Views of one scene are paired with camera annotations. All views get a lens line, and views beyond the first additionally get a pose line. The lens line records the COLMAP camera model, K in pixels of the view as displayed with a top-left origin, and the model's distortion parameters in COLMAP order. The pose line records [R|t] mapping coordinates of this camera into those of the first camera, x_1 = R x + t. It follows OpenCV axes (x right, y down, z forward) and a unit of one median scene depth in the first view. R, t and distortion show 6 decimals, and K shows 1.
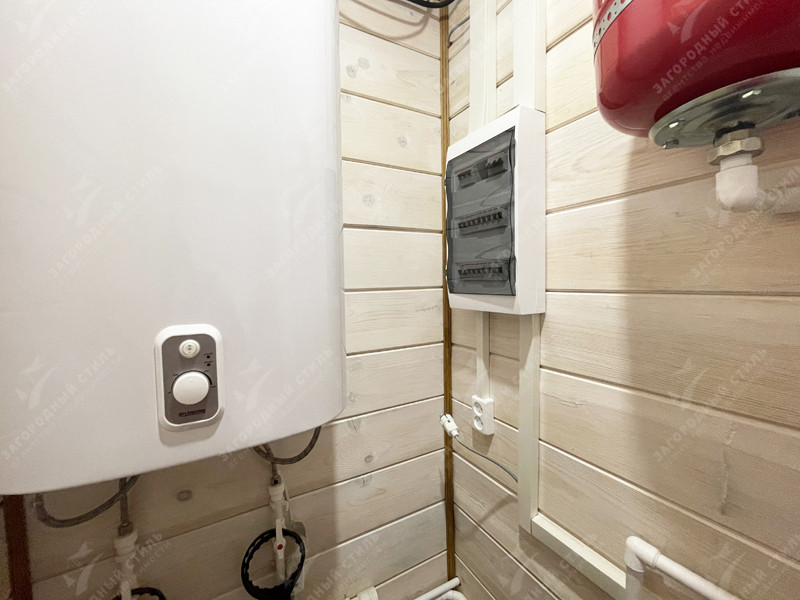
lens RADIAL K [[318.6, 0, 389.0], [0, 318.6, 301.4], [0, 0, 1]] dist [-0.000585, -0.000011]
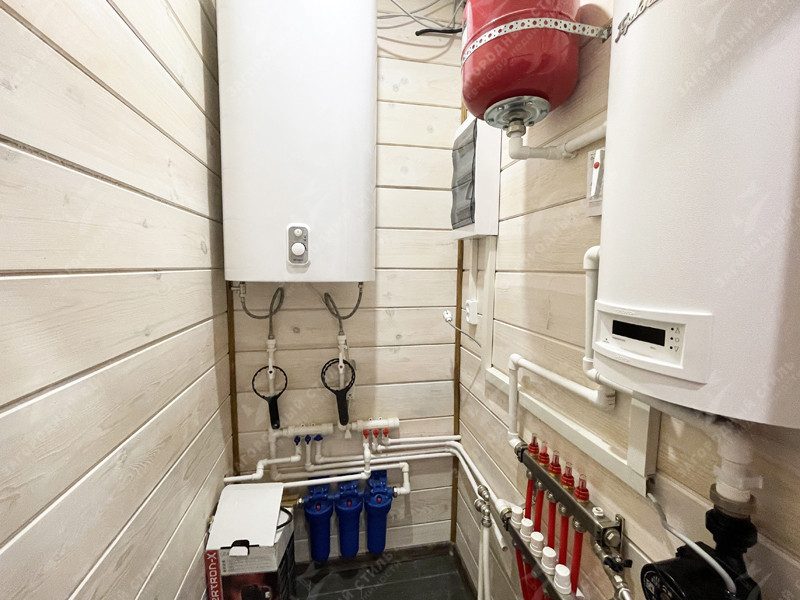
lens RADIAL K [[323.3, 0, 397.3], [0, 323.3, 298.7], [0, 0, 1]] dist [-0.000581, 0.000489]
pose [[0.953607, 0.060563, -0.294899, 0.464179], [-0.047756, 0.997584, 0.050446, 0.267582], [0.297242, -0.034022, 0.954196, -0.623562]]
